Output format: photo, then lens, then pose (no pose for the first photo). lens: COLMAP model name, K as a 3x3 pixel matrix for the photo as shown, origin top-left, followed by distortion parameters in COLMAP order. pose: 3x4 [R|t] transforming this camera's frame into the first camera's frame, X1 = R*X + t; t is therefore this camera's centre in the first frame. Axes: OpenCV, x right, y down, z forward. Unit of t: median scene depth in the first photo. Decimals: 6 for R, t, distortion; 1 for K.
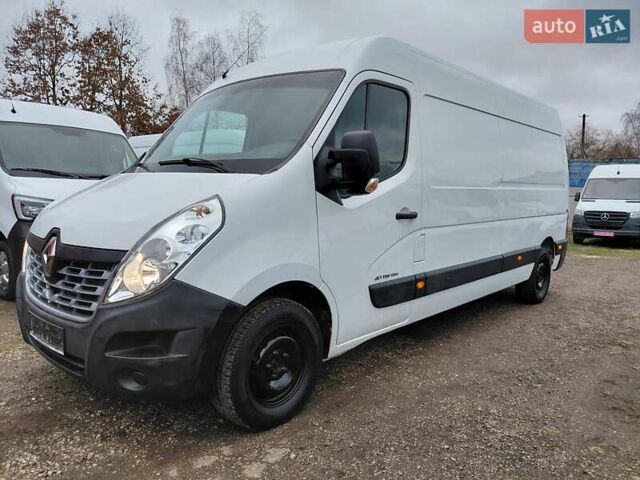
lens RADIAL K [[509.1, 0, 330.3], [0, 509.1, 240.0], [0, 0, 1]] dist [0.005554, -0.008275]
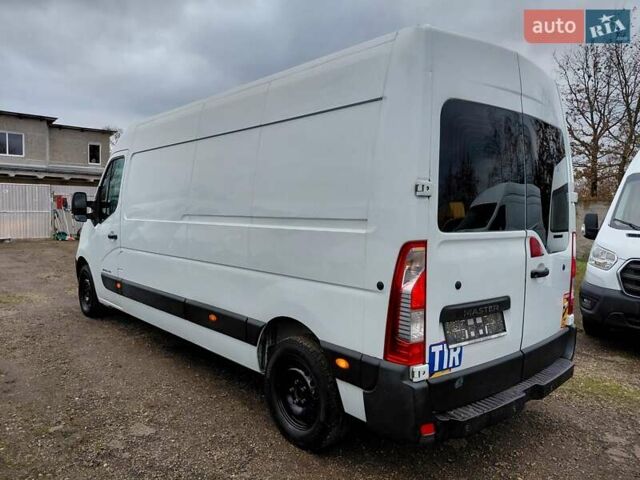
lens RADIAL K [[504.3, 0, 318.5], [0, 504.3, 252.7], [0, 0, 1]] dist [-0.005867, 0.004374]
pose [[-0.177900, 0.063791, -0.981979, 1.597473], [-0.107590, 0.990653, 0.083846, -0.201184], [0.978149, 0.120568, -0.169374, 1.929186]]
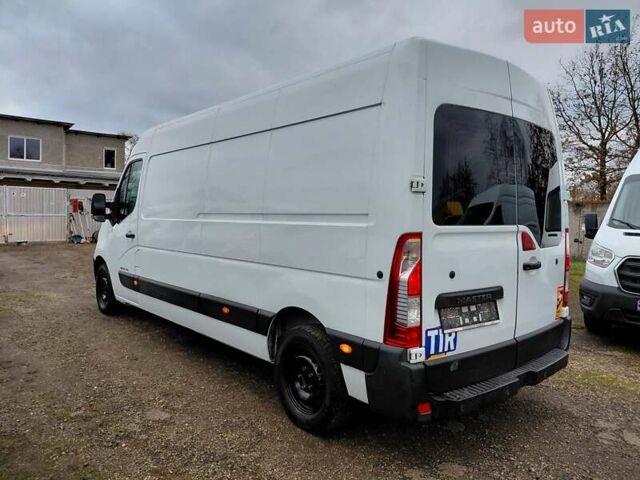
lens RADIAL K [[511.8, 0, 320.0], [0, 511.8, 240.0], [0, 0, 1]] dist [-0.003502, 0.004379]
pose [[-0.200844, 0.026256, -0.979271, 1.670556], [-0.110329, 0.992674, 0.049244, -0.186118], [0.973391, 0.117932, -0.196476, 1.957334]]
